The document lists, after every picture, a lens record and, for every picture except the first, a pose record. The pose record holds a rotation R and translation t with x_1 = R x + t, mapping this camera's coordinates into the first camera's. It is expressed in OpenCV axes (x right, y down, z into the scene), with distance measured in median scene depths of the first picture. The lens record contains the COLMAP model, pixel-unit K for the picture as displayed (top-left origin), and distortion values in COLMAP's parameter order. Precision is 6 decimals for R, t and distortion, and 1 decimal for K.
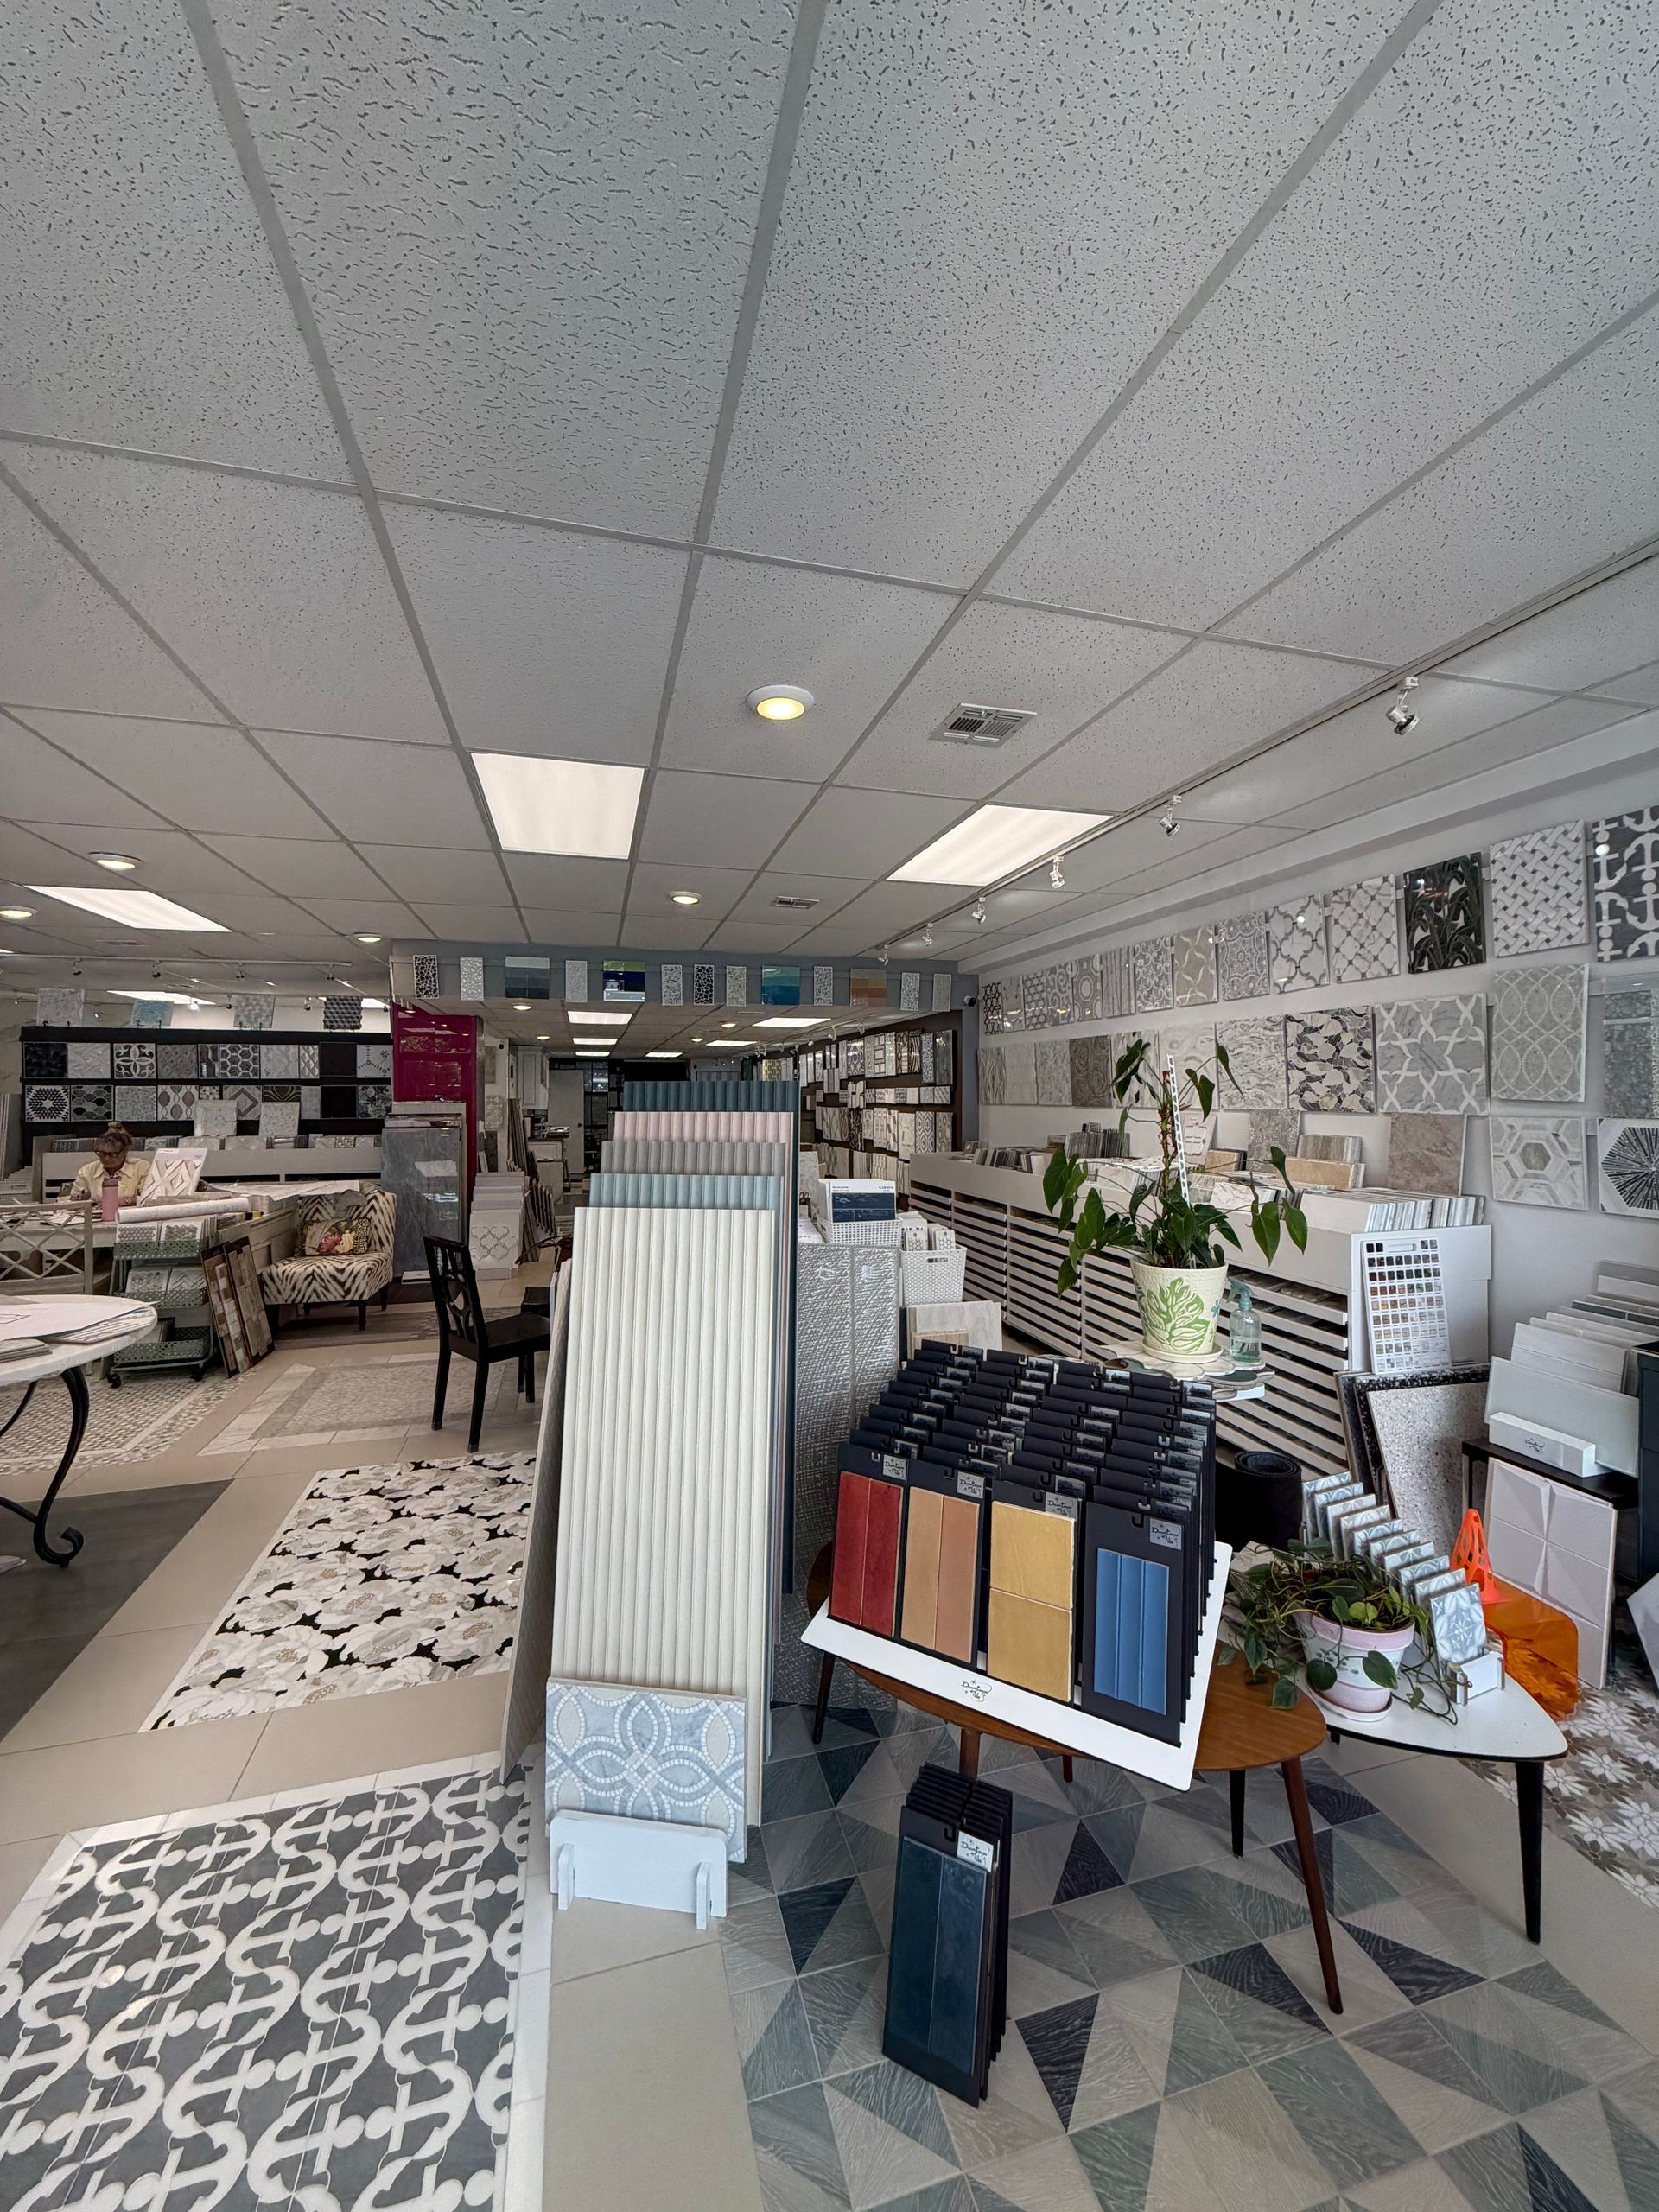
lens RADIAL K [[877.1, 0, 834.8], [0, 877.1, 1100.2], [0, 0, 1]] dist [-0.003994, -0.000437]
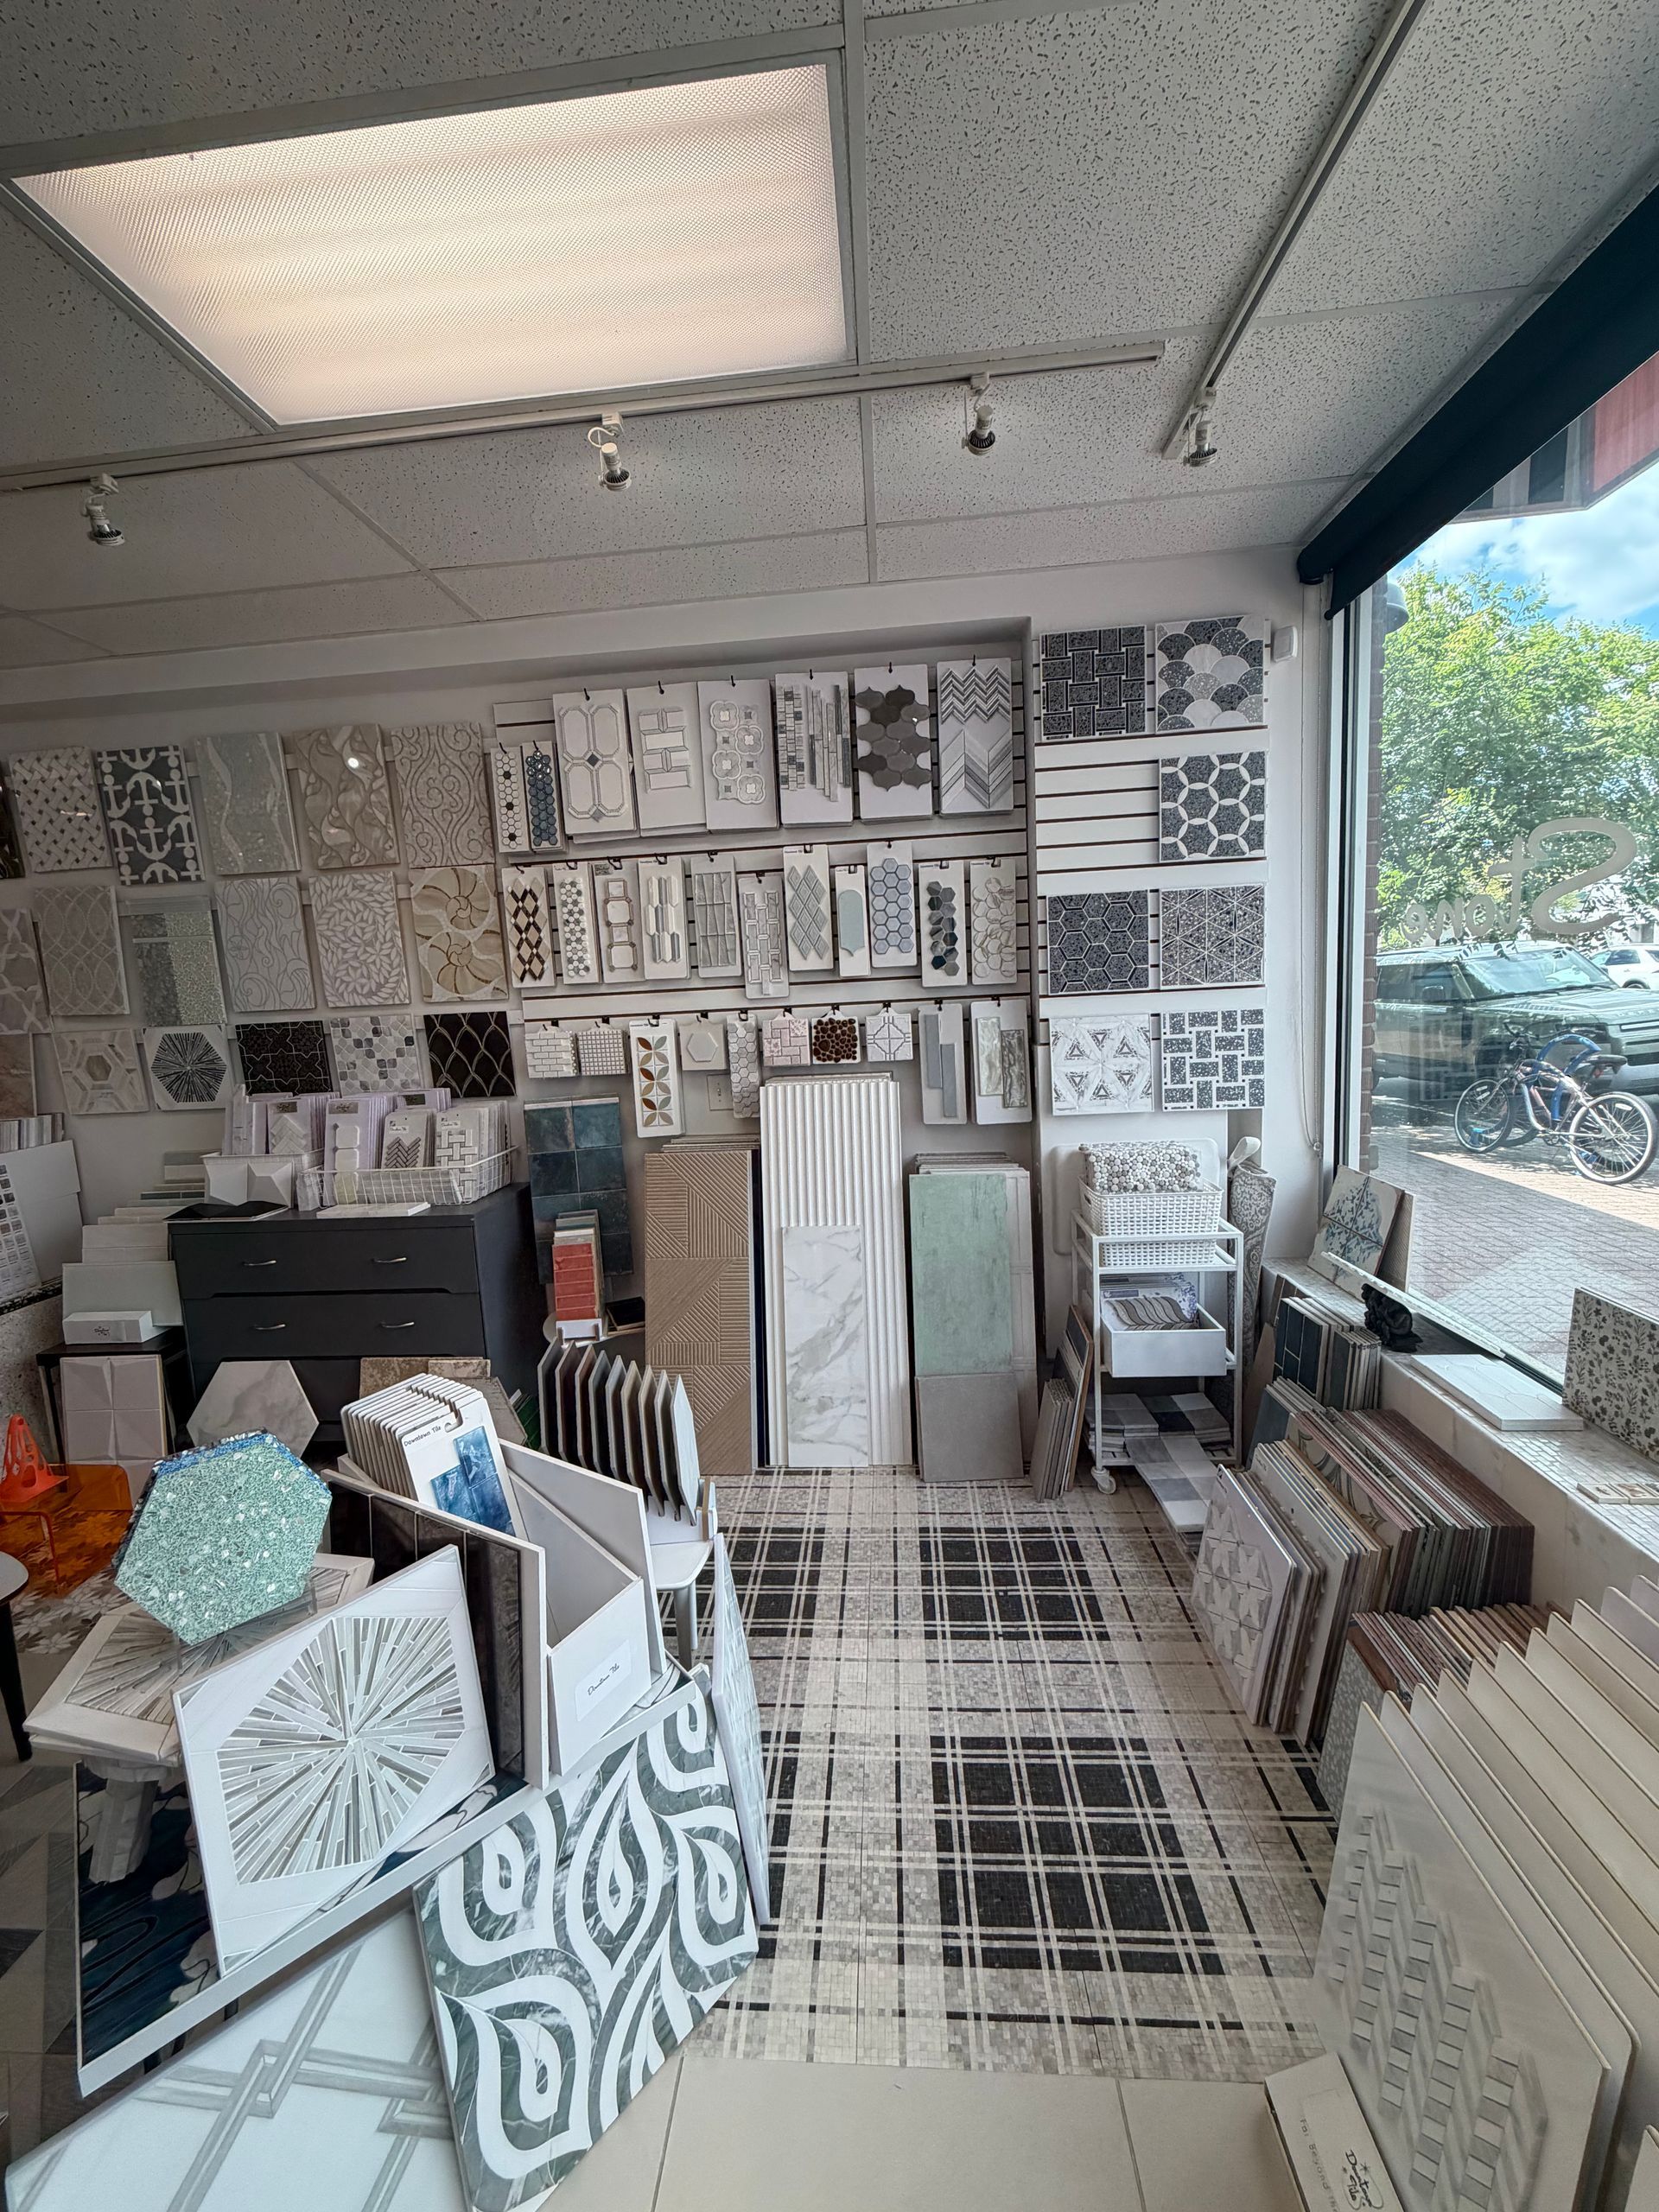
lens RADIAL K [[878.0, 0, 814.8], [0, 878.0, 1101.7], [0, 0, 1]] dist [-0.000662, -0.000579]
pose [[0.355624, -0.127955, 0.925829, 0.116625], [0.059307, 0.991677, 0.114275, 0.033012], [-0.932746, 0.014269, 0.360253, -0.181089]]
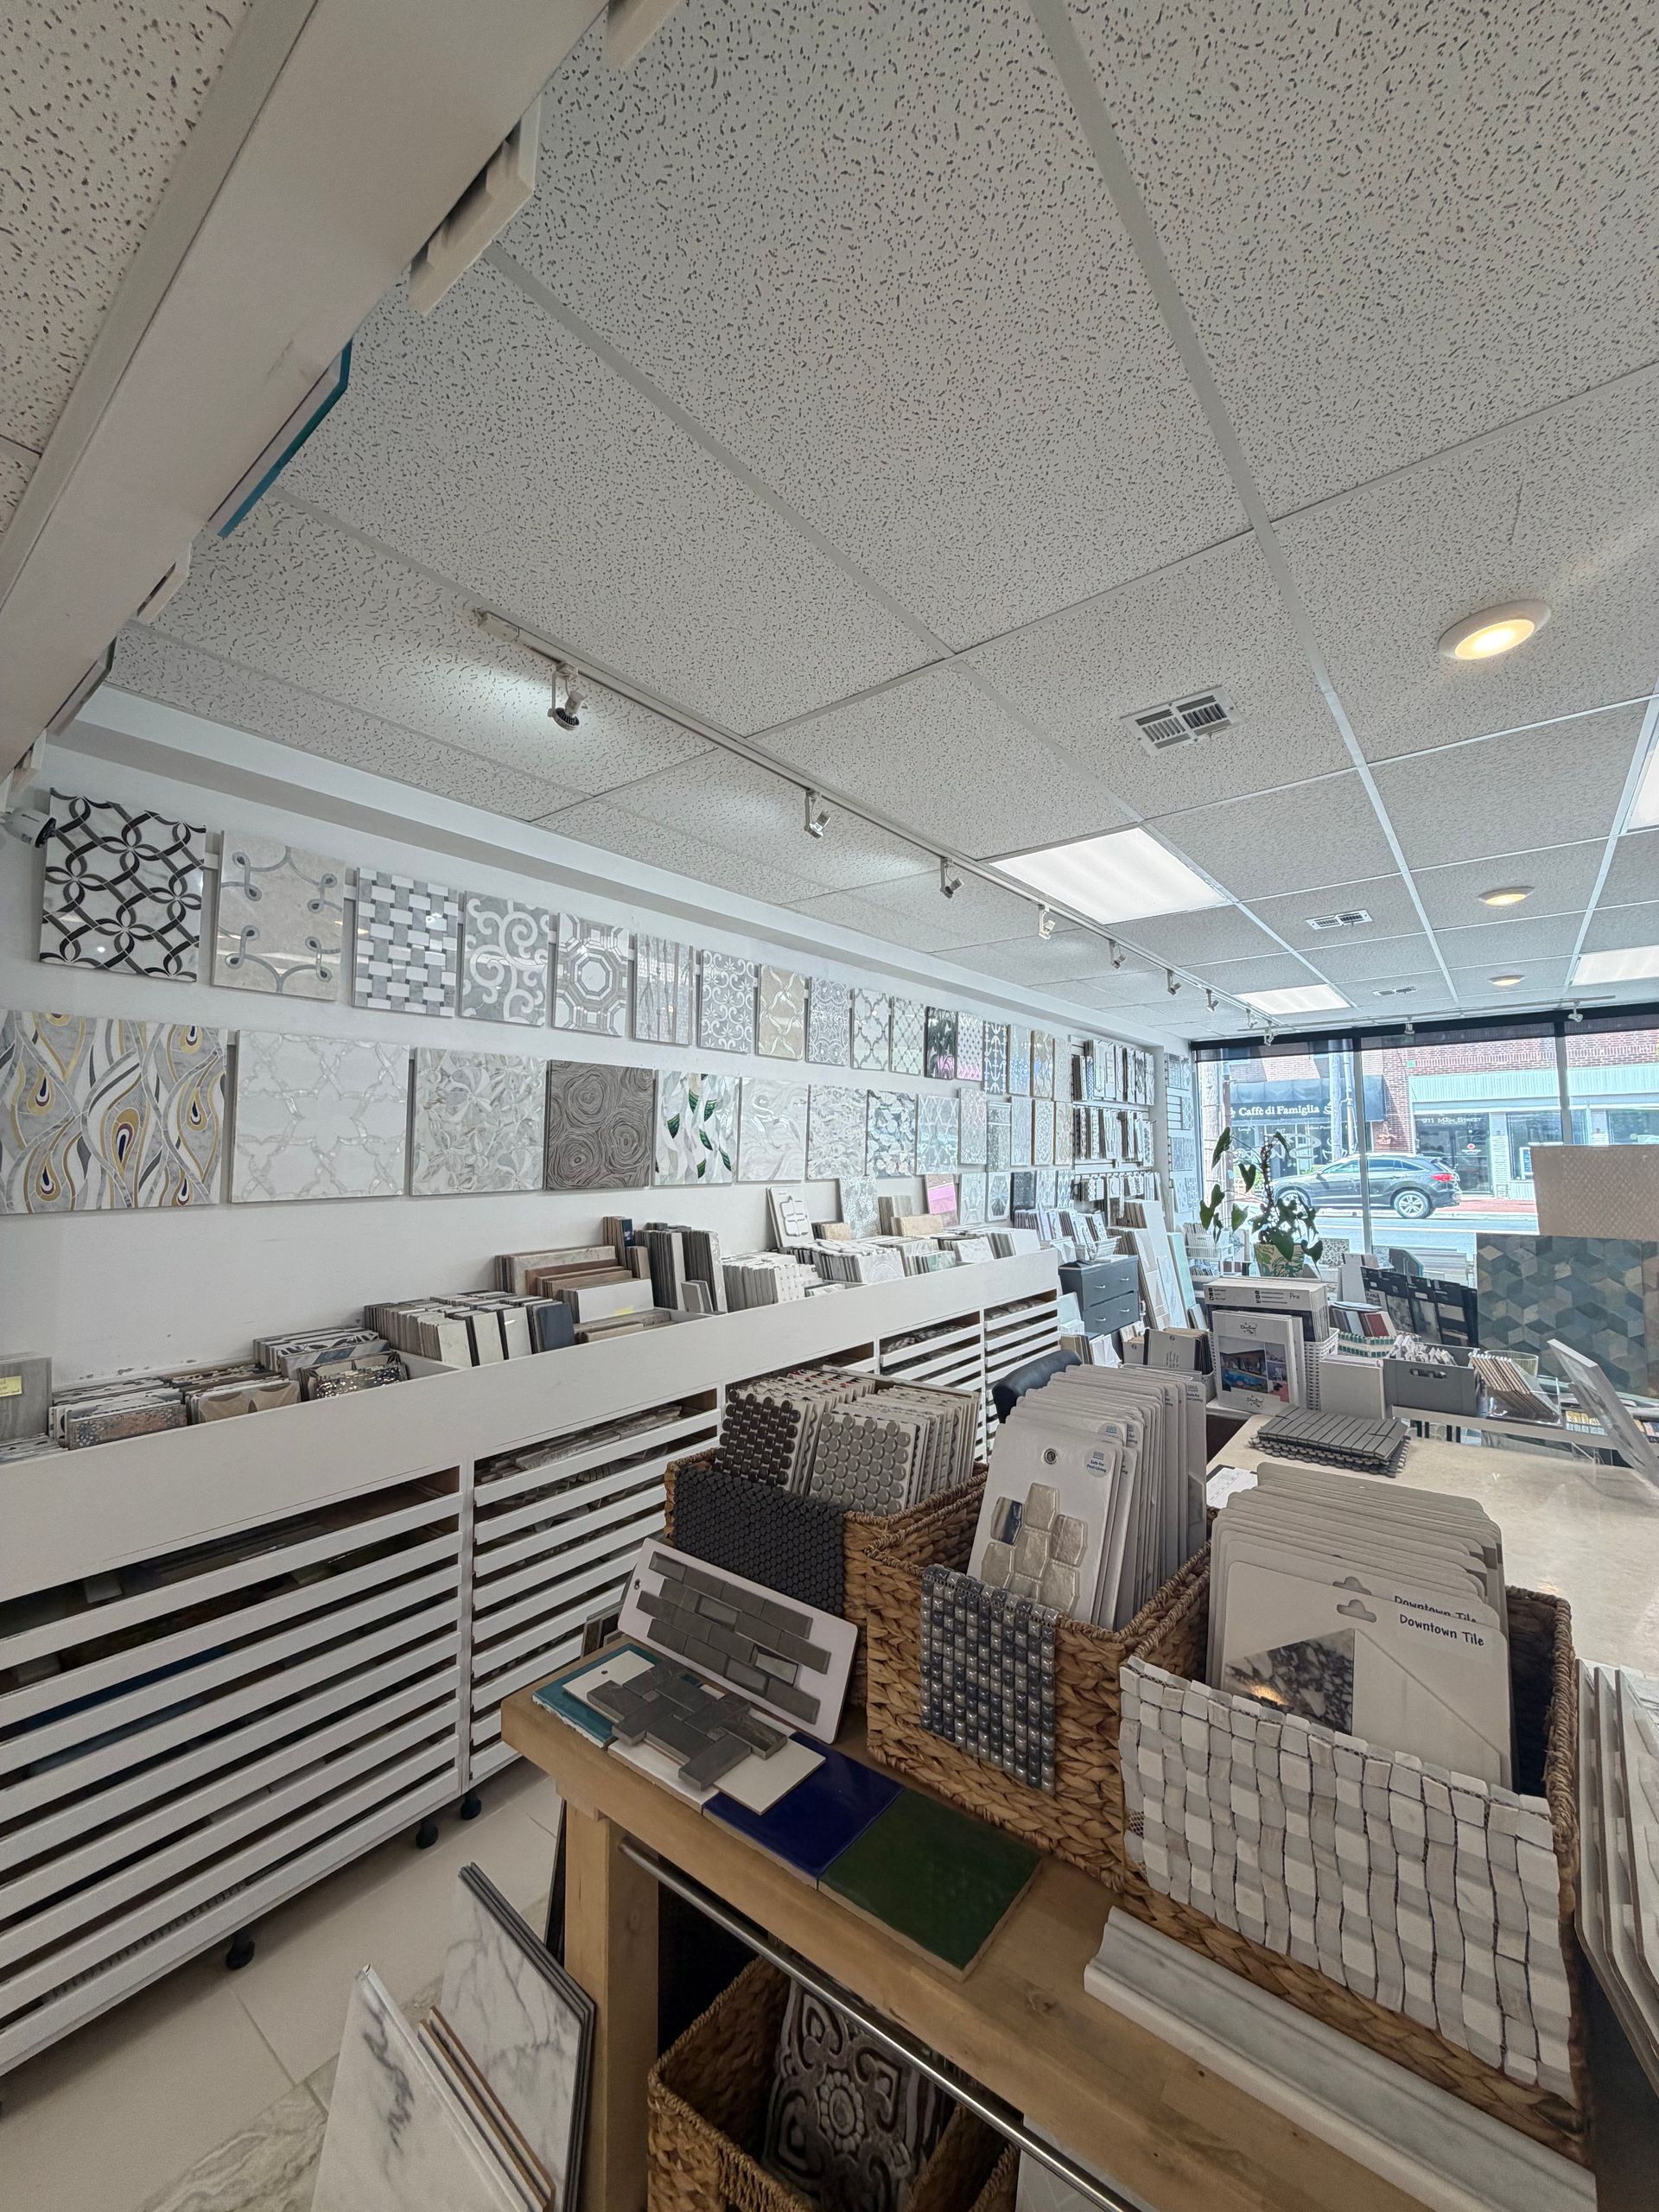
lens RADIAL K [[874.0, 0, 828.7], [0, 874.0, 1100.4], [0, 0, 1]] dist [0.000878, -0.000118]
pose [[-0.587519, 0.066227, 0.806495, -0.440082], [0.021978, 0.997584, -0.065908, -0.016696], [-0.808912, -0.020997, -0.587555, 2.173949]]
